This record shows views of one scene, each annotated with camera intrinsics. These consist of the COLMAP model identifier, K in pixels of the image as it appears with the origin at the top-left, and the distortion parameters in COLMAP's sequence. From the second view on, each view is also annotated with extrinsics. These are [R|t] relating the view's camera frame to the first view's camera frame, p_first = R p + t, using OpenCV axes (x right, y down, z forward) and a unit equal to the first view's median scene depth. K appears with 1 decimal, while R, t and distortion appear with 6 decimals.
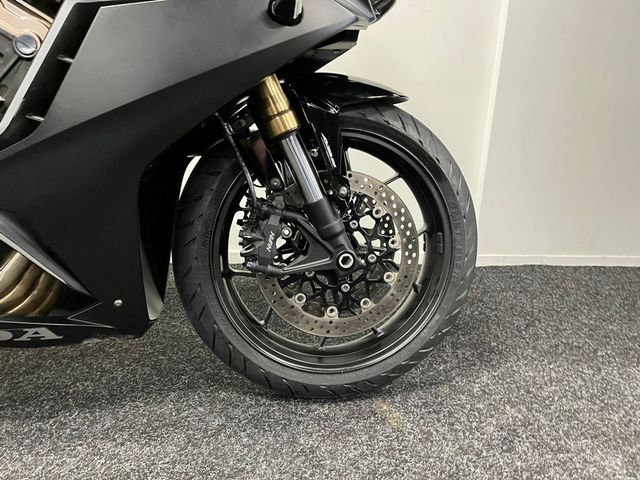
lens RADIAL K [[476.9, 0, 322.6], [0, 476.9, 246.9], [0, 0, 1]] dist [0.070360, -0.085333]
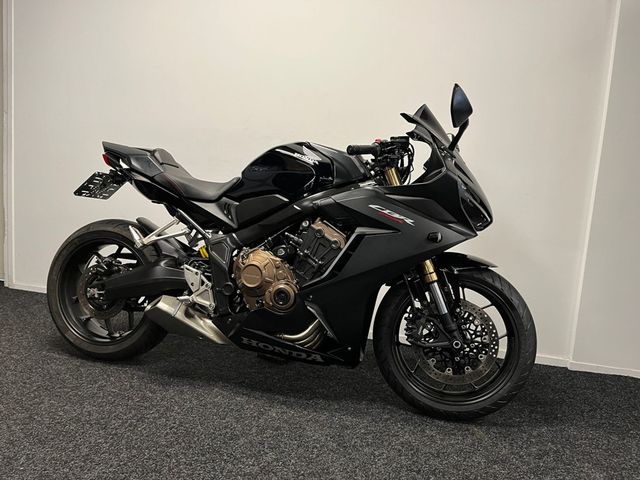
lens RADIAL K [[476.9, 0, 322.6], [0, 476.9, 246.9], [0, 0, 1]] dist [0.070360, -0.085333]
pose [[0.943138, 0.067973, -0.325377, 0.138281], [-0.128458, 0.977352, -0.168173, 0.038295], [0.306576, 0.200408, 0.930509, -1.106737]]
